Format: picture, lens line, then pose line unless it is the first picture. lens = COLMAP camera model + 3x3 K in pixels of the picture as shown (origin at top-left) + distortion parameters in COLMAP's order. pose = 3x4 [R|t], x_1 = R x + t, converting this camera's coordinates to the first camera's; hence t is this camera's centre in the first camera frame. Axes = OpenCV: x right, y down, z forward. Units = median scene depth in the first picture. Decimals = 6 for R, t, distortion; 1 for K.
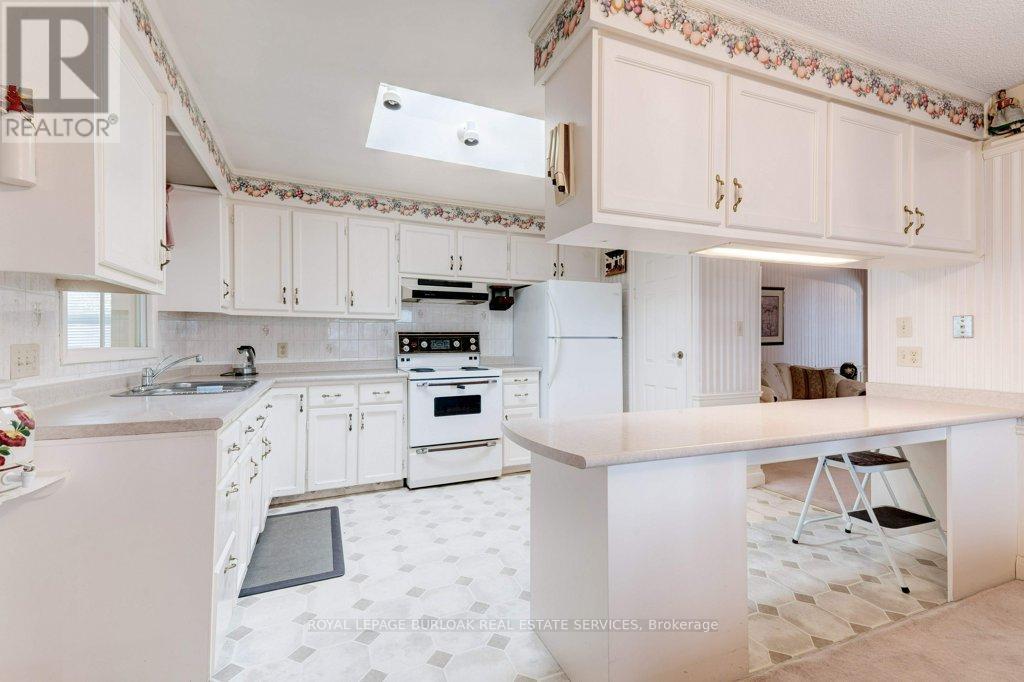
lens RADIAL K [[443.4, 0, 508.3], [0, 443.4, 340.4], [0, 0, 1]] dist [0.027731, -0.003558]
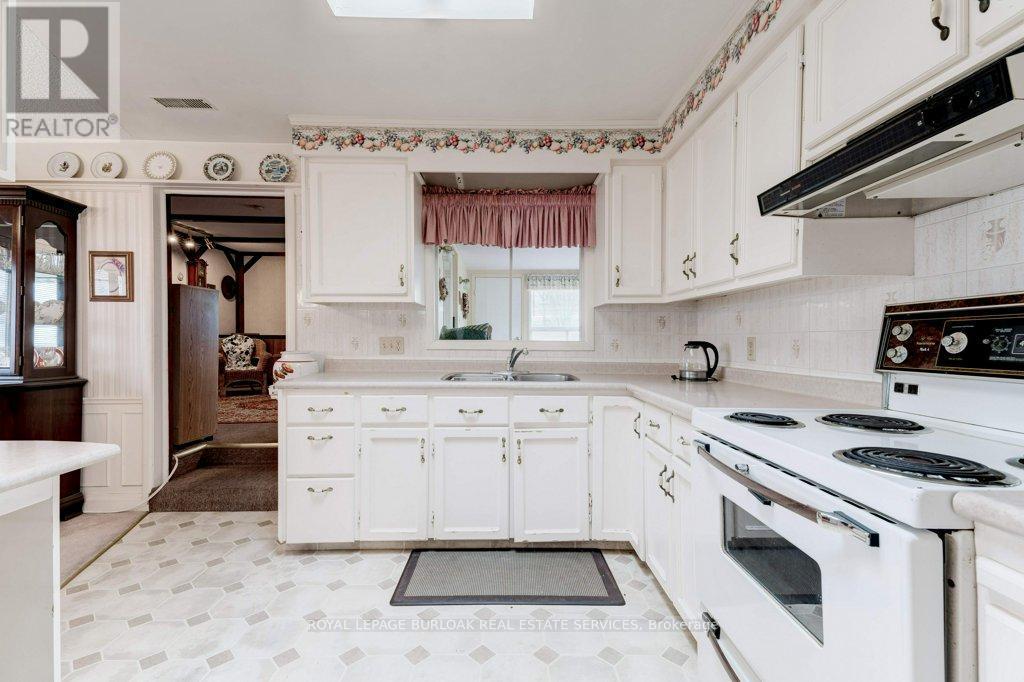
lens RADIAL K [[443.4, 0, 510.4], [0, 443.4, 340.1], [0, 0, 1]] dist [0.027731, -0.003558]
pose [[-0.374477, 0.004007, -0.927228, 0.206489], [0.002576, 0.999991, 0.003281, 0.006058], [0.927233, -0.001160, -0.374484, 0.920089]]
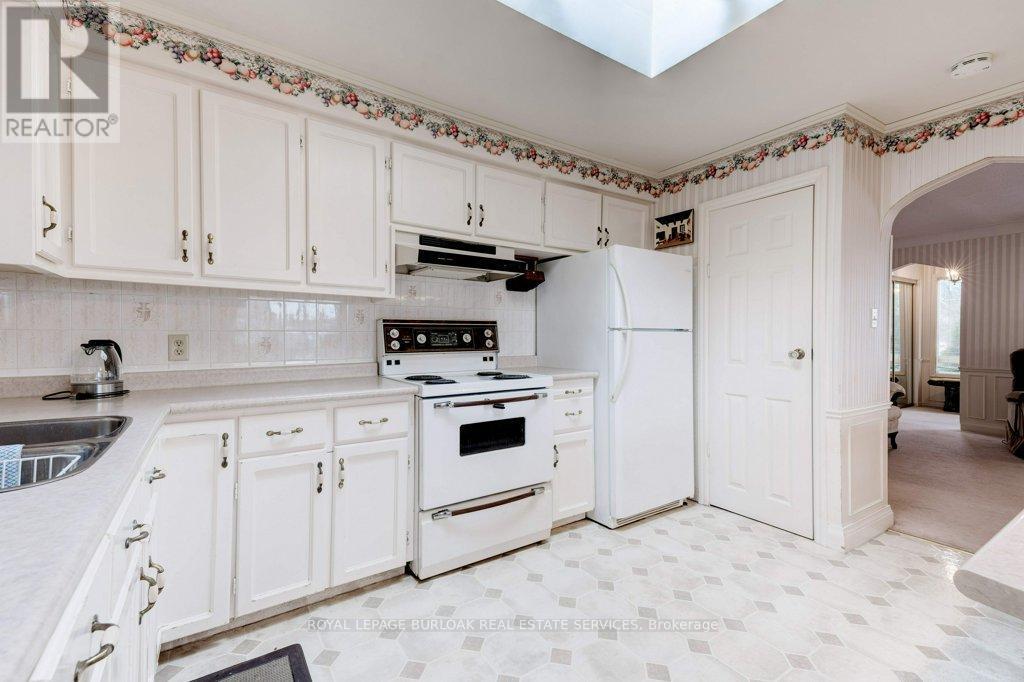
lens RADIAL K [[443.4, 0, 507.6], [0, 443.4, 339.9], [0, 0, 1]] dist [0.027731, -0.003558]
pose [[0.982696, 0.001836, 0.185216, -0.203141], [-0.002753, 0.999985, 0.004695, 0.007814], [-0.185205, -0.005124, 0.982687, 0.366363]]
